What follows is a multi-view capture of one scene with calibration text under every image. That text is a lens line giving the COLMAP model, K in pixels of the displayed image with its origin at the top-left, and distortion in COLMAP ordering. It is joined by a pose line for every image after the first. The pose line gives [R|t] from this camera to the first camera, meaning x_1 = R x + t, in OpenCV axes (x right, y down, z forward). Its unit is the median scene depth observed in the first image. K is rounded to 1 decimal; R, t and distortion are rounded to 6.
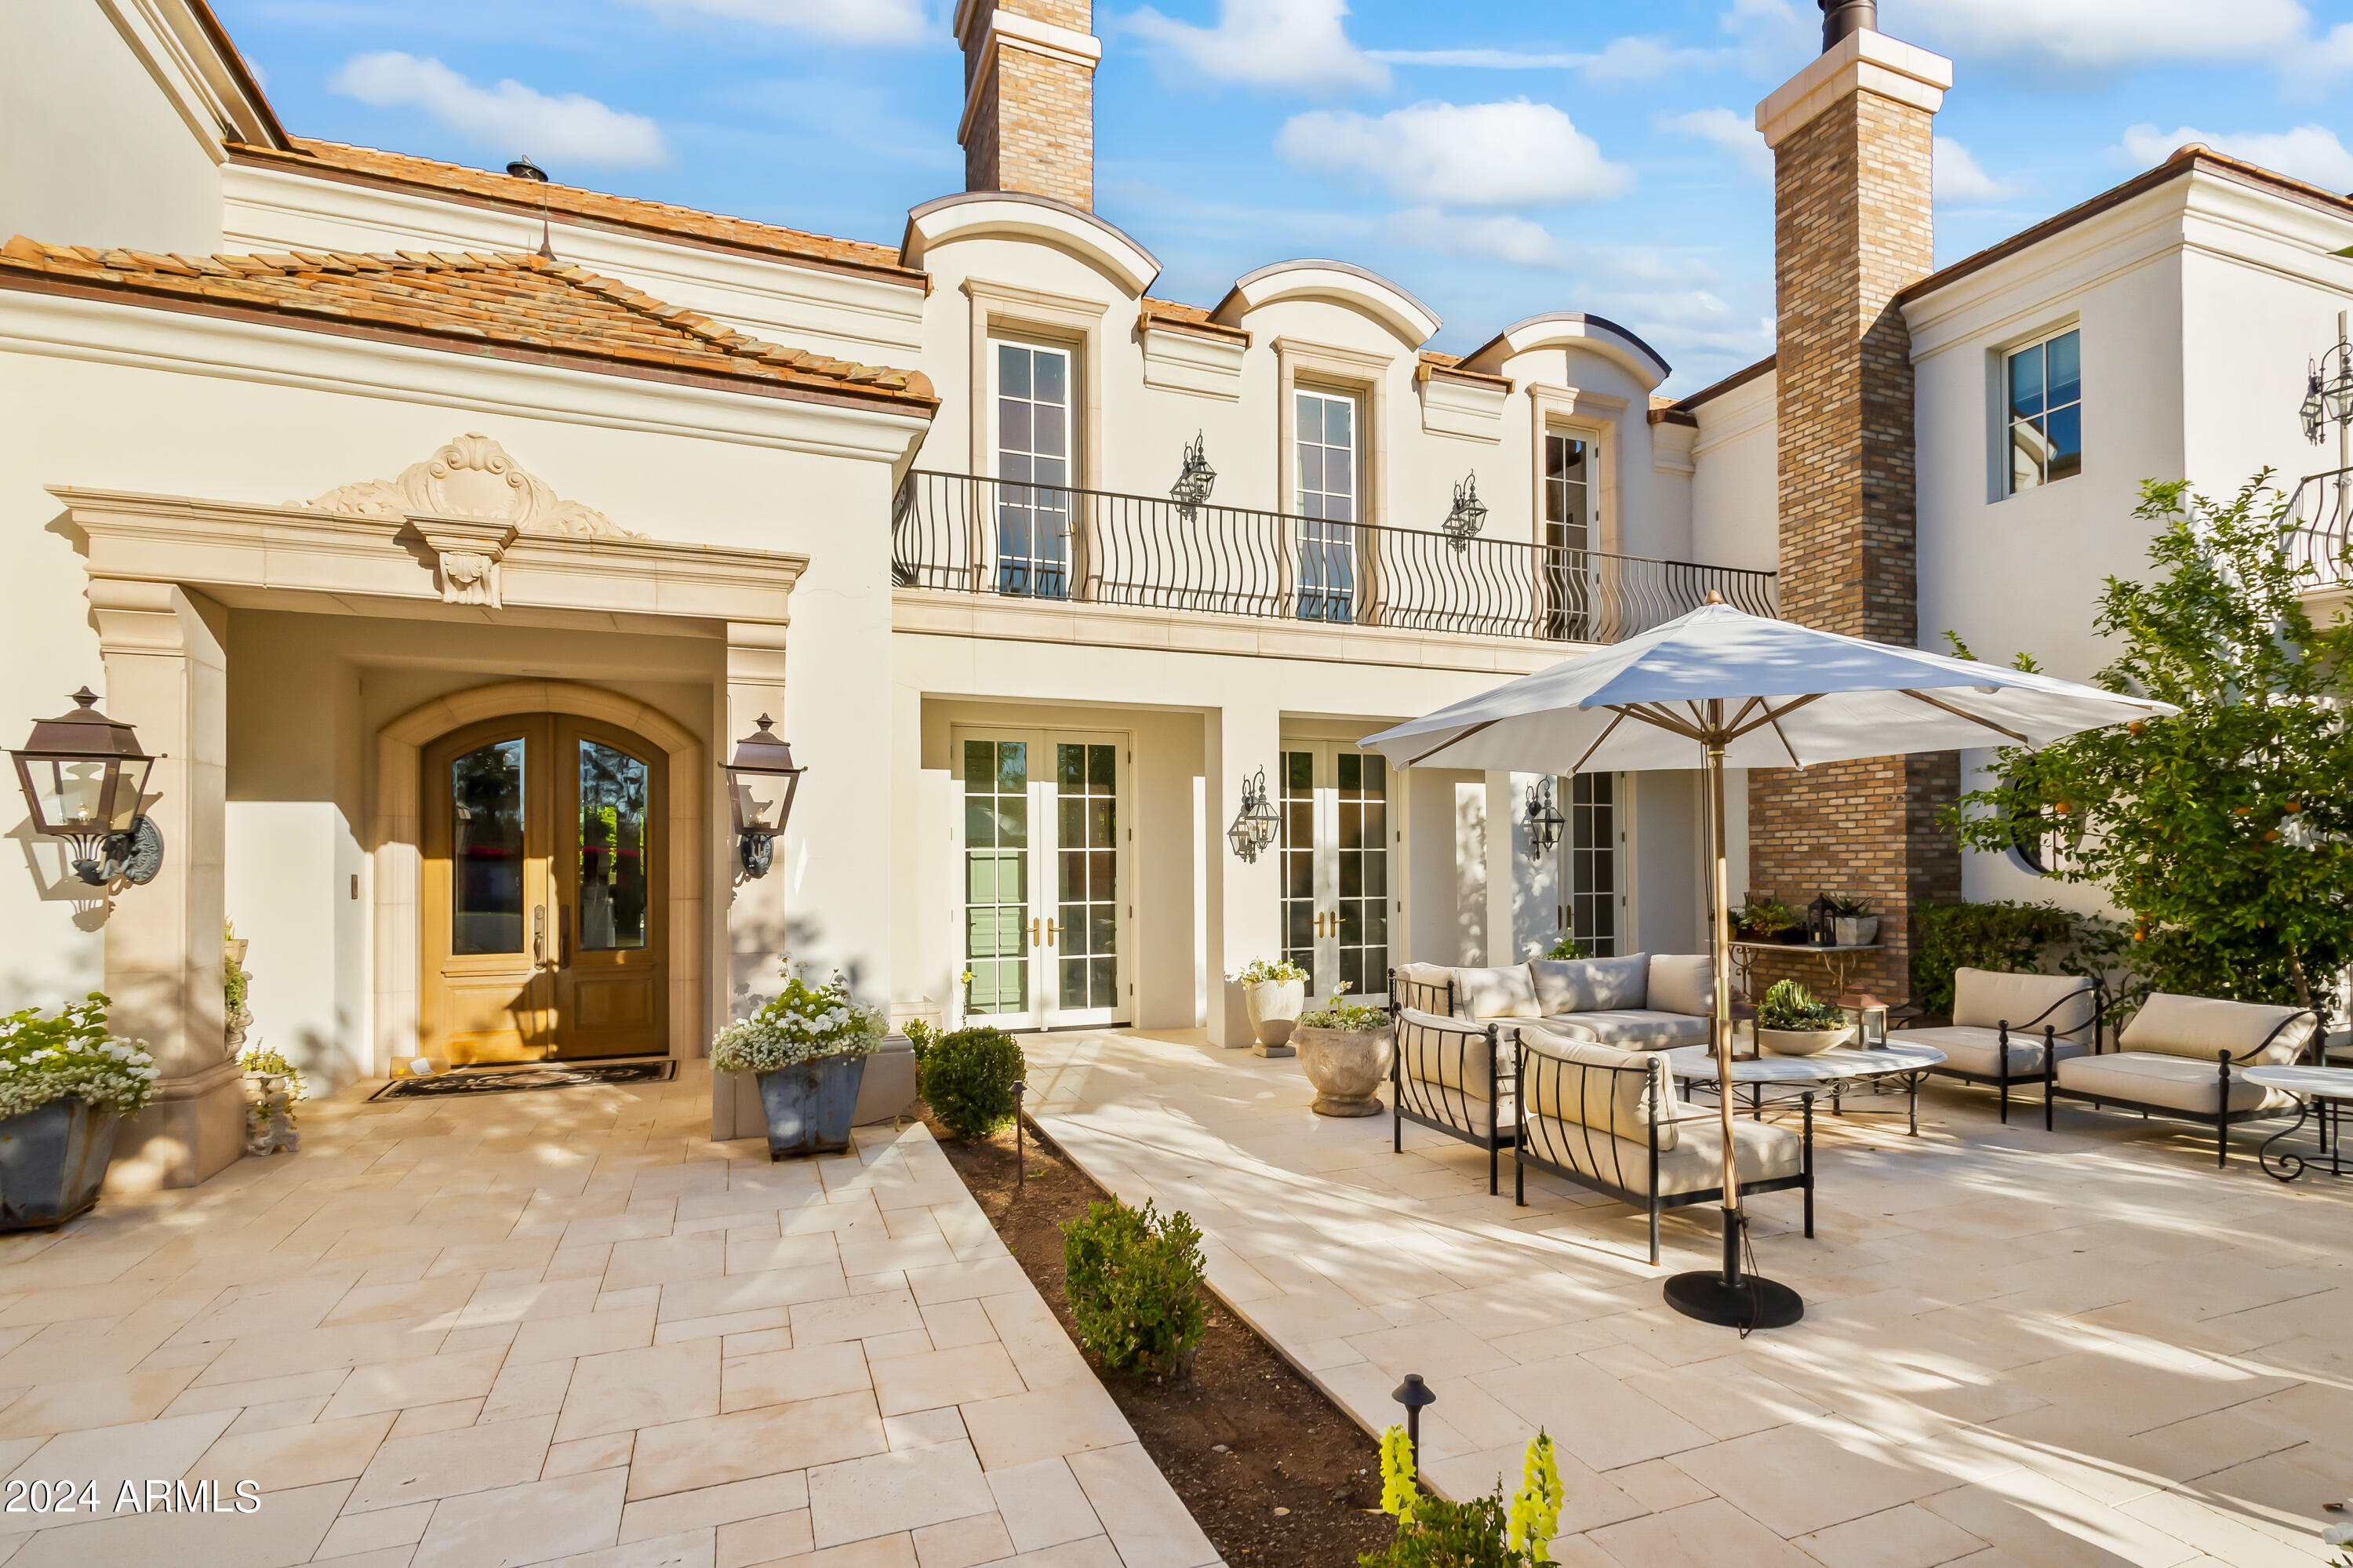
lens RADIAL K [[1099.8, 0, 1129.6], [0, 1099.8, 837.4], [0, 0, 1]] dist [0.002852, -0.000111]
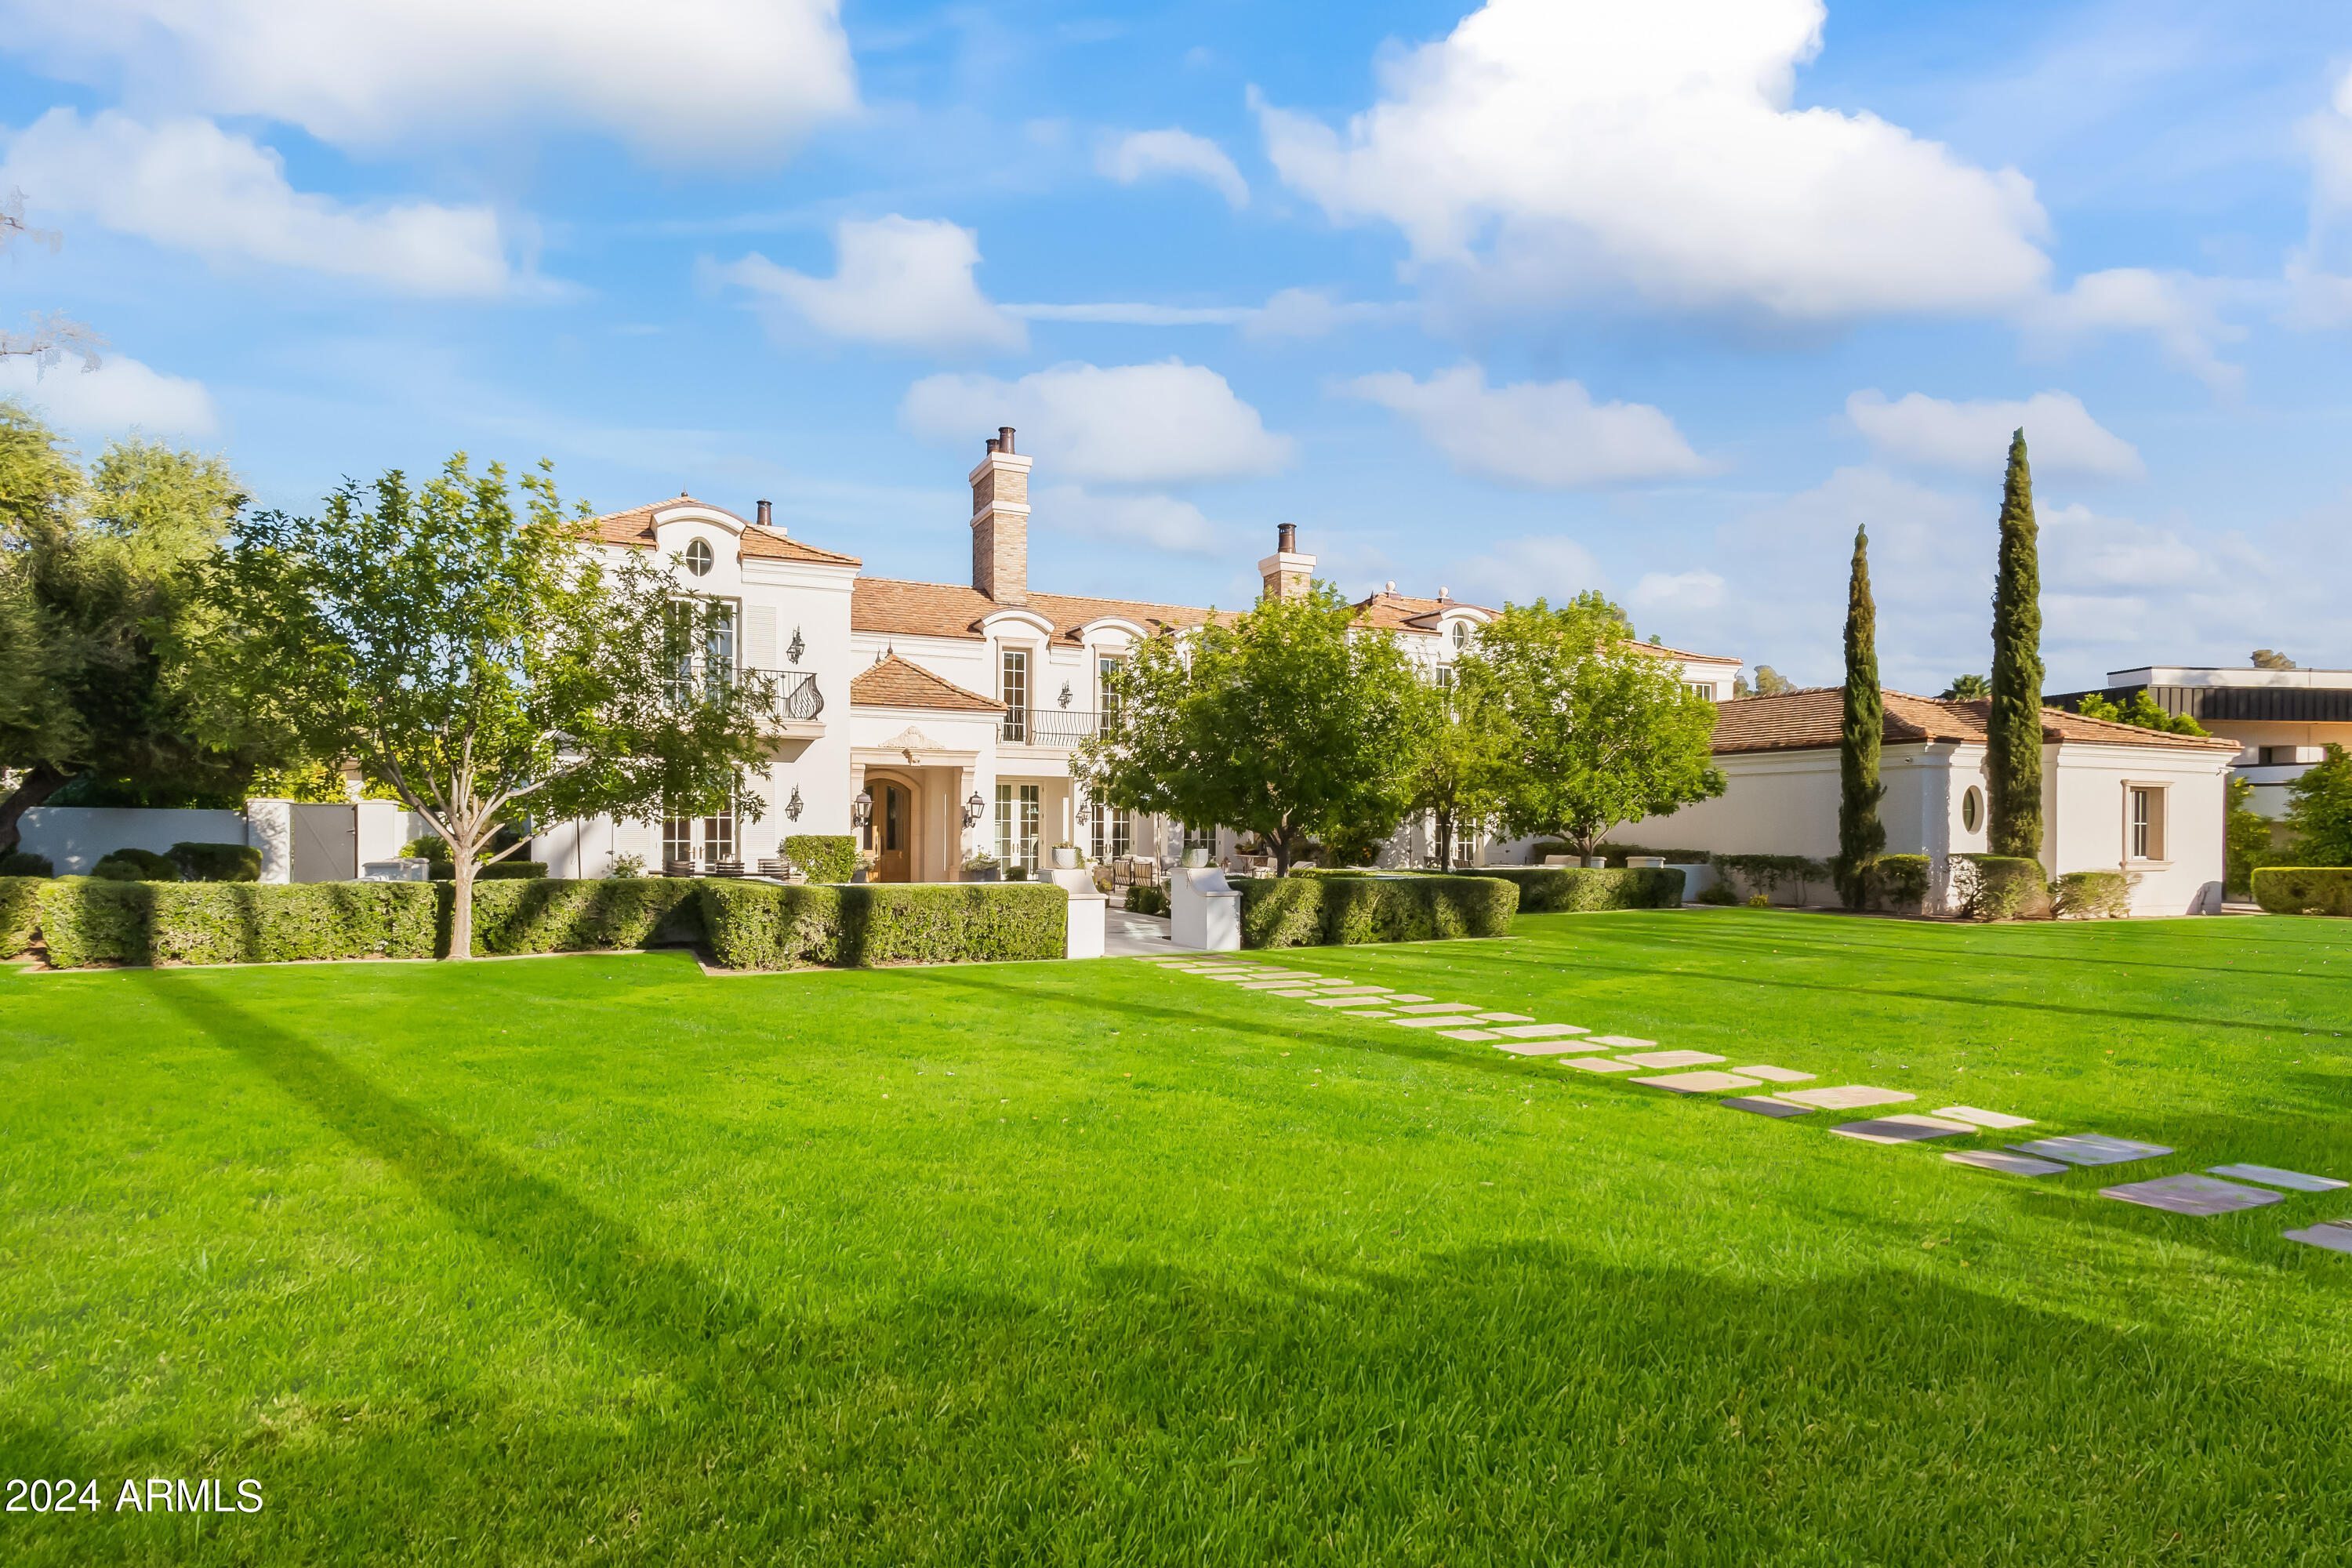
lens RADIAL K [[1099.3, 0, 1105.1], [0, 1099.3, 831.7], [0, 0, 1]] dist [0.002852, -0.000111]
pose [[0.987503, 0.009151, 0.157337, -0.329438], [-0.013347, 0.999582, 0.025633, -0.042603], [-0.157036, -0.027413, 0.987212, -2.140557]]
